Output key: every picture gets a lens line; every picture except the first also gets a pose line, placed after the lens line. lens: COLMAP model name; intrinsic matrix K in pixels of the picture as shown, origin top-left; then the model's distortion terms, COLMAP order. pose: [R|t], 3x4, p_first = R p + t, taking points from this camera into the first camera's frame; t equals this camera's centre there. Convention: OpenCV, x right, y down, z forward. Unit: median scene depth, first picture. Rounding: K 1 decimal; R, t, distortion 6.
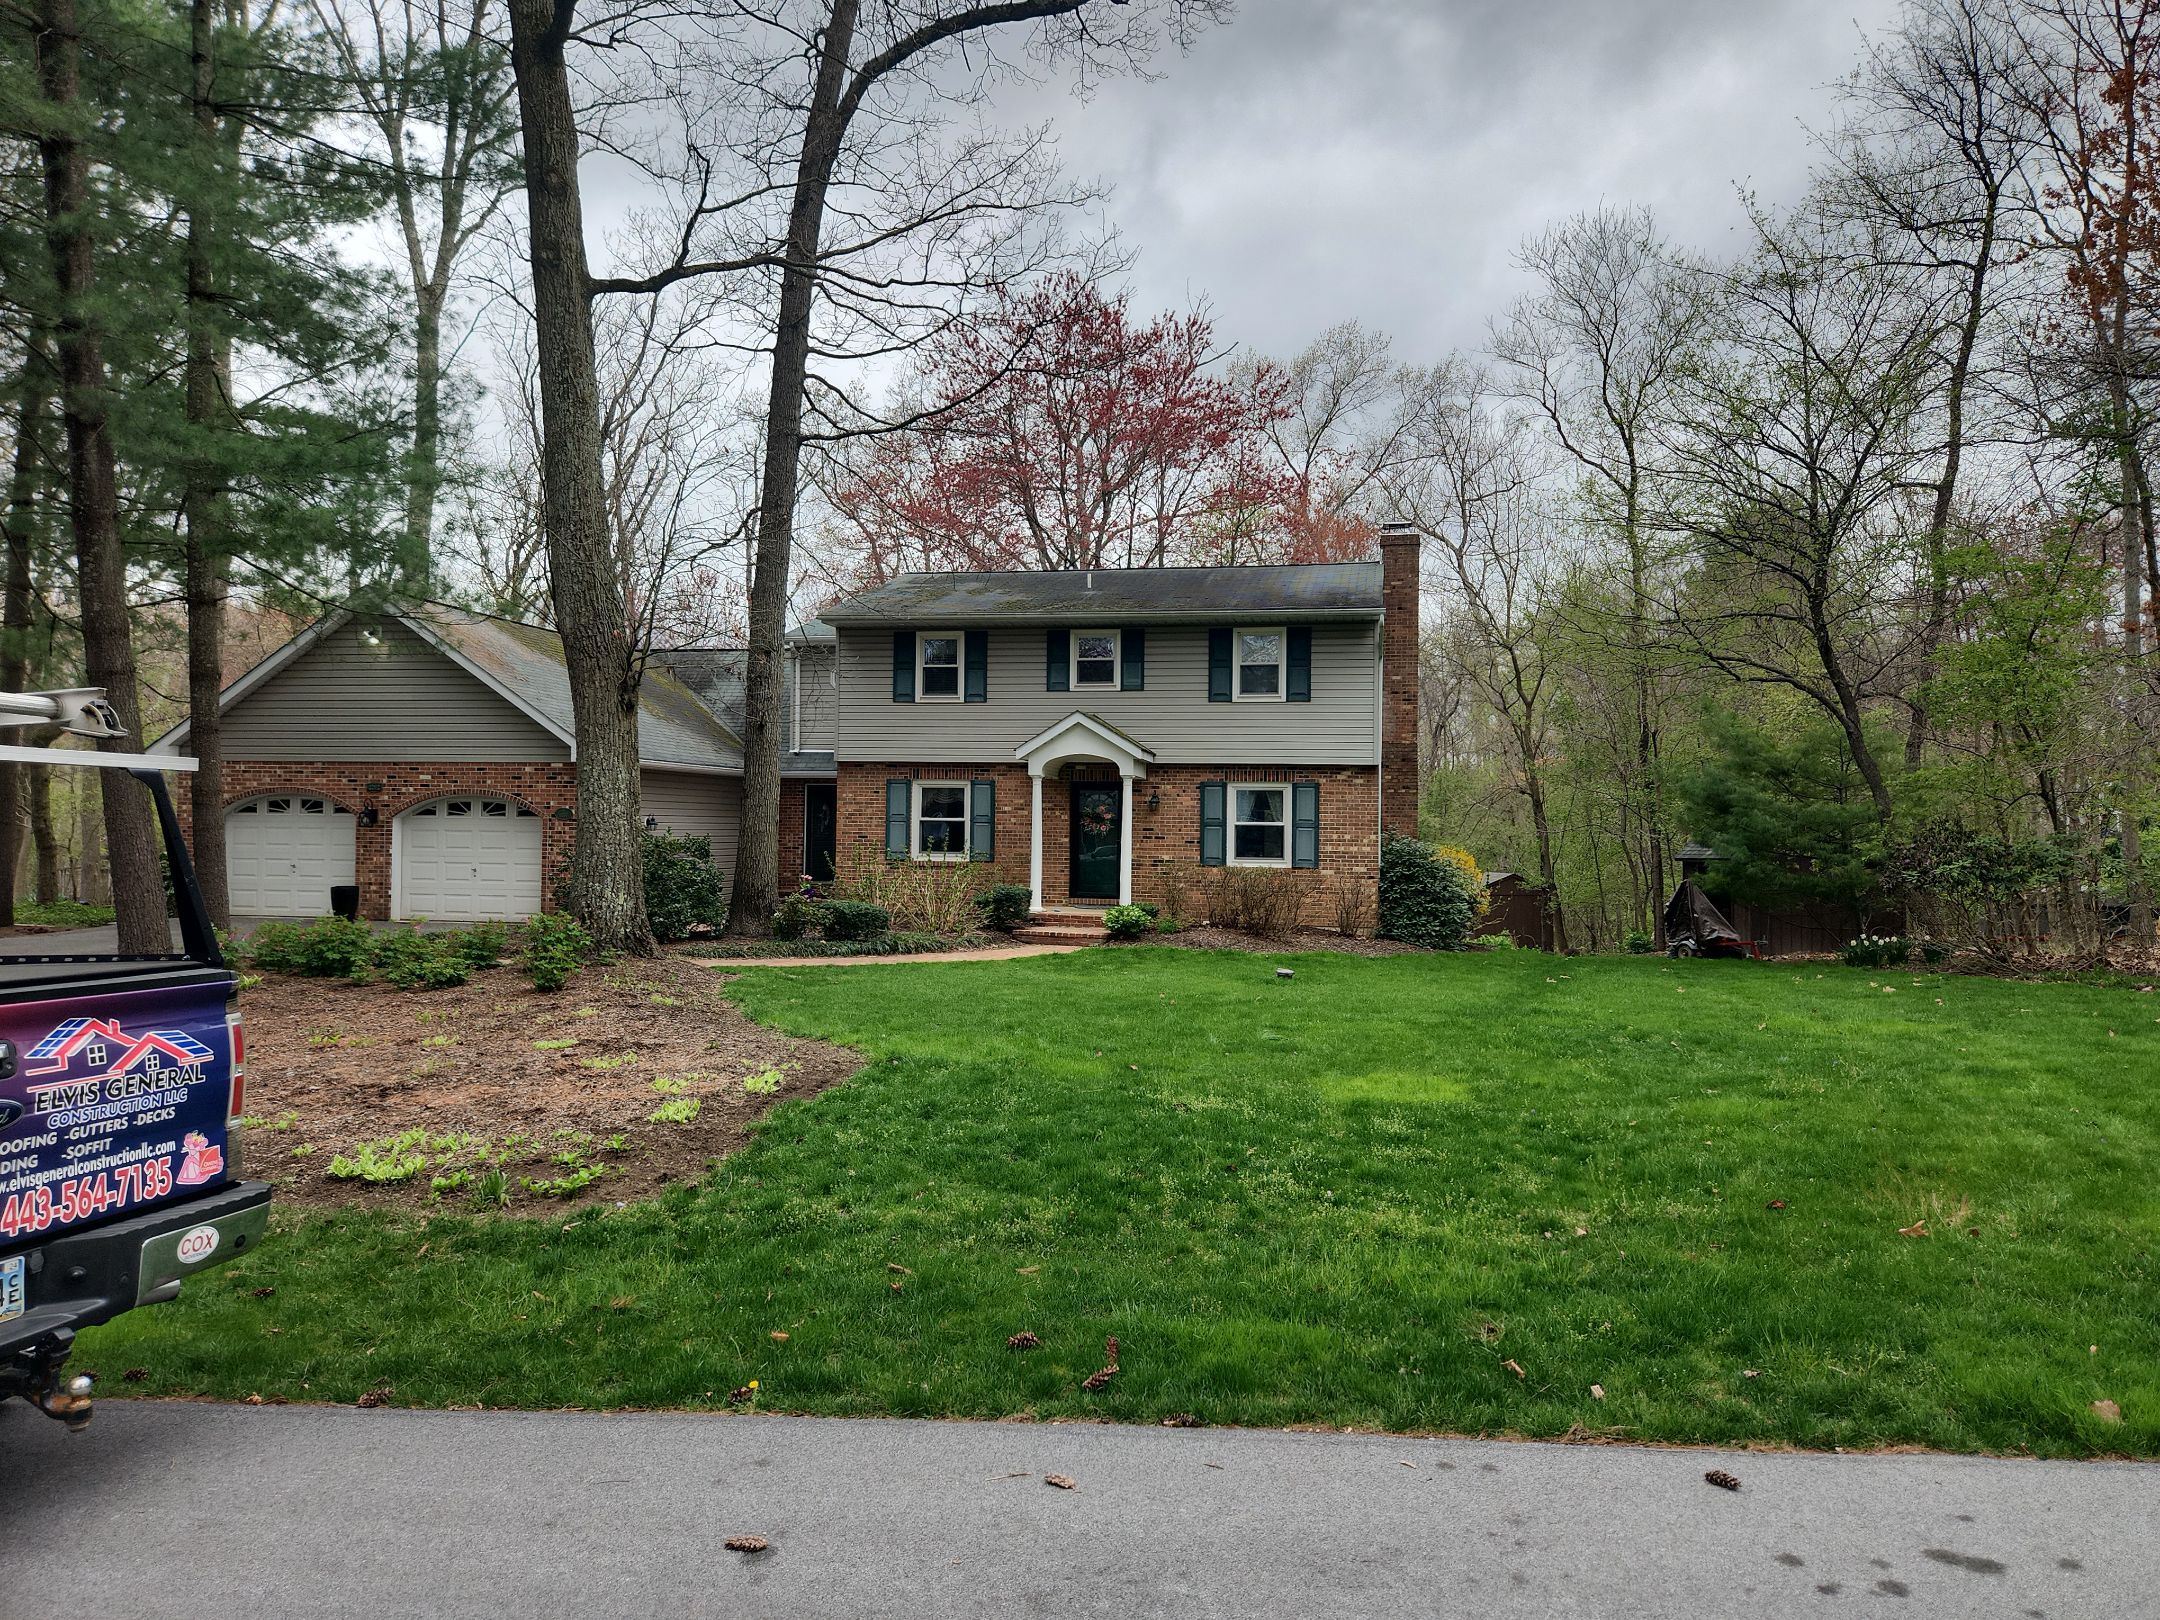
lens RADIAL K [[1487.2, 0, 1082.2], [0, 1487.2, 821.7], [0, 0, 1]] dist [0.040097, -0.003104]
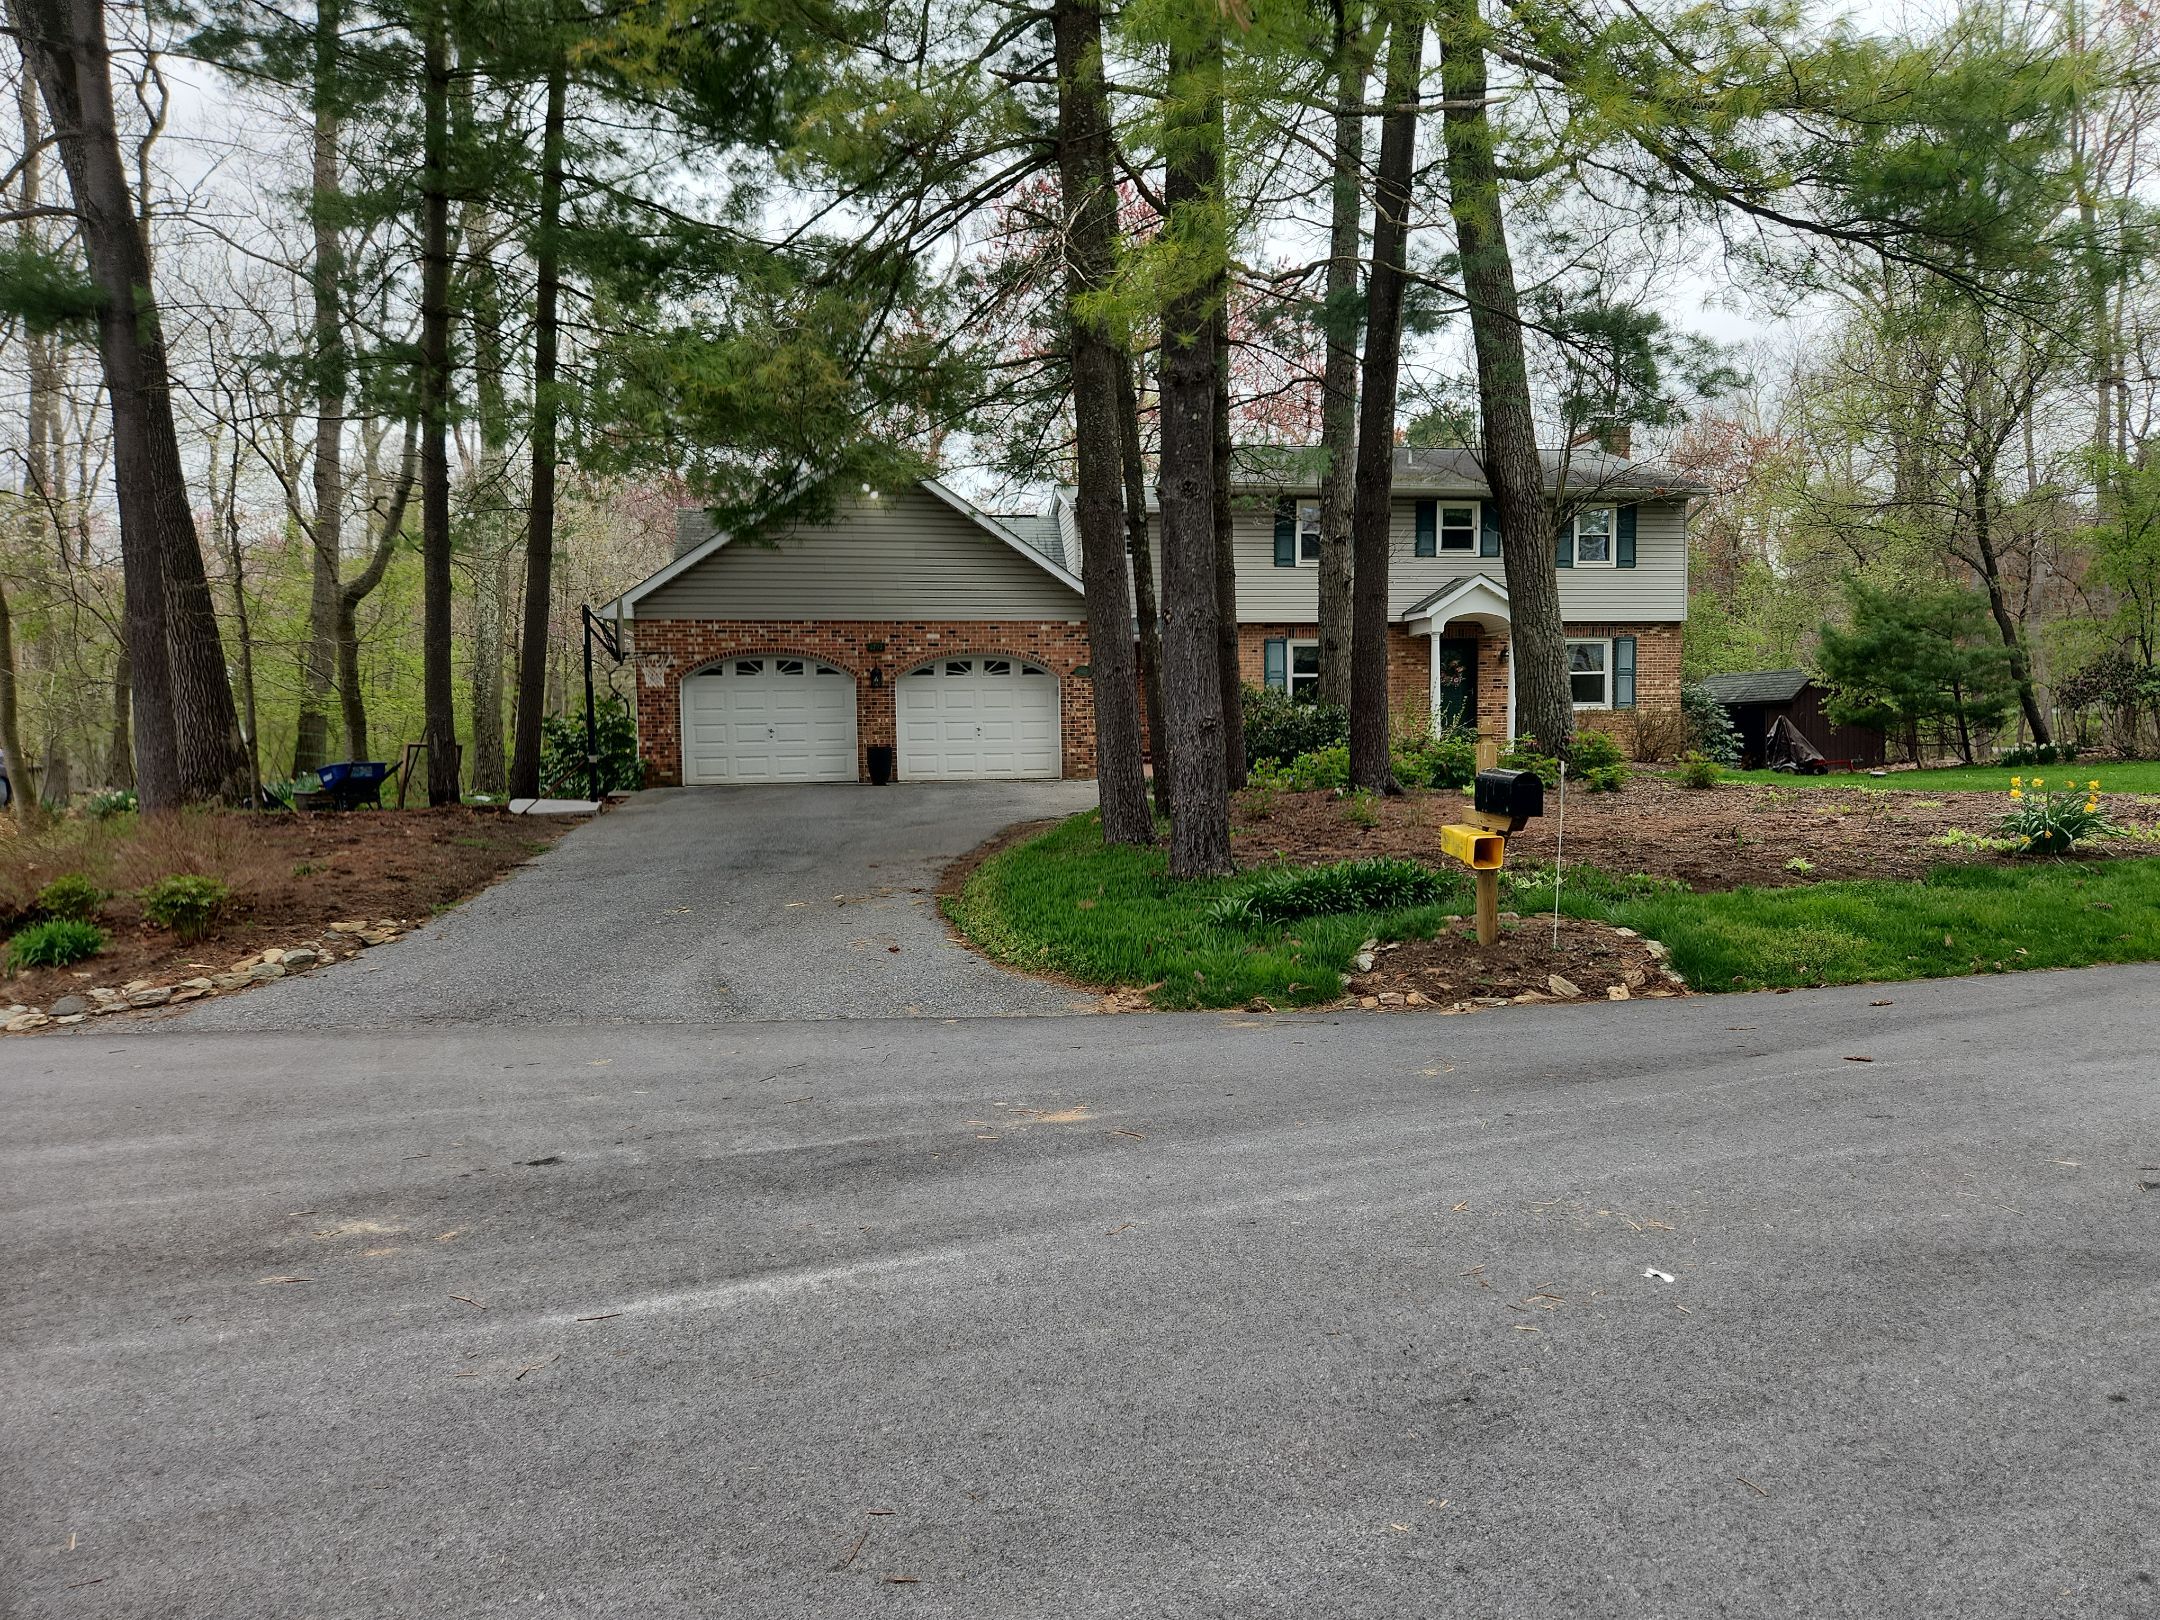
lens RADIAL K [[1461.1, 0, 1136.7], [0, 1461.1, 787.4], [0, 0, 1]] dist [0.076066, -0.074004]
pose [[0.928077, -0.042892, 0.369911, -0.644245], [0.023442, 0.998104, 0.056917, 0.017141], [-0.371651, -0.044152, 0.927322, 0.054555]]
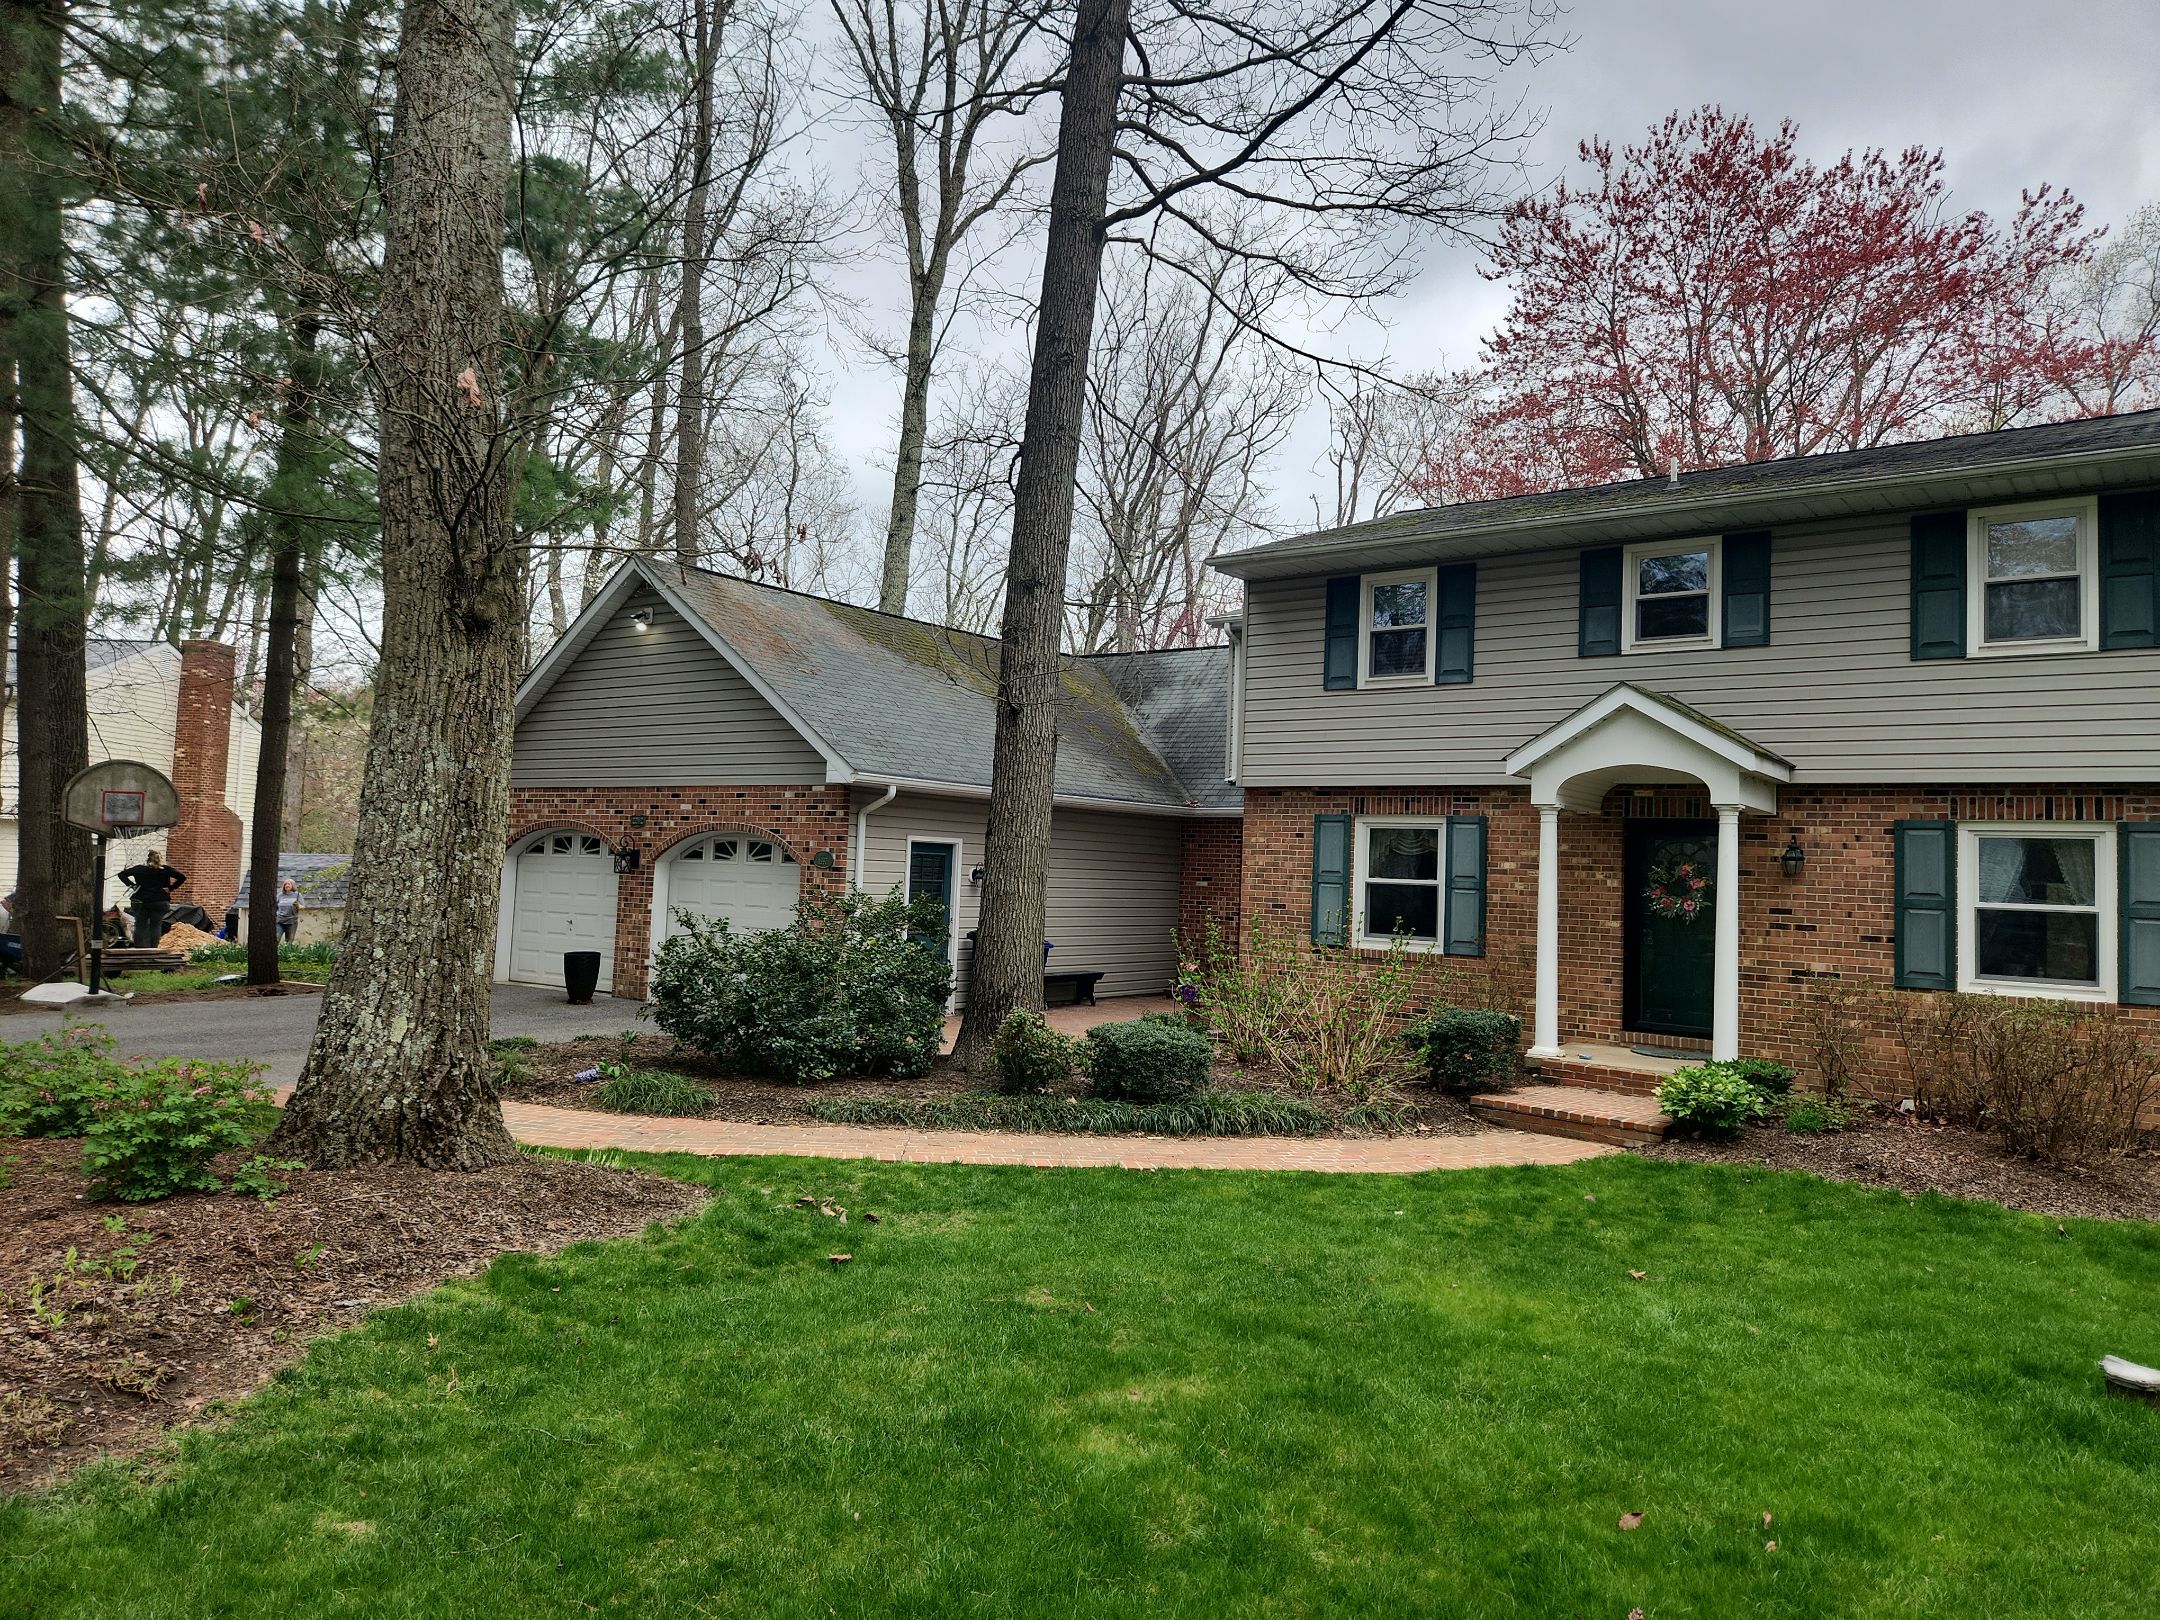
lens RADIAL K [[1444.3, 0, 1094.7], [0, 1444.3, 797.8], [0, 0, 1]] dist [0.073671, -0.067245]
pose [[0.900245, -0.001425, -0.435382, 0.052193], [-0.024606, 0.998230, -0.054145, -0.000595], [0.434688, 0.059456, 0.898616, 0.436854]]
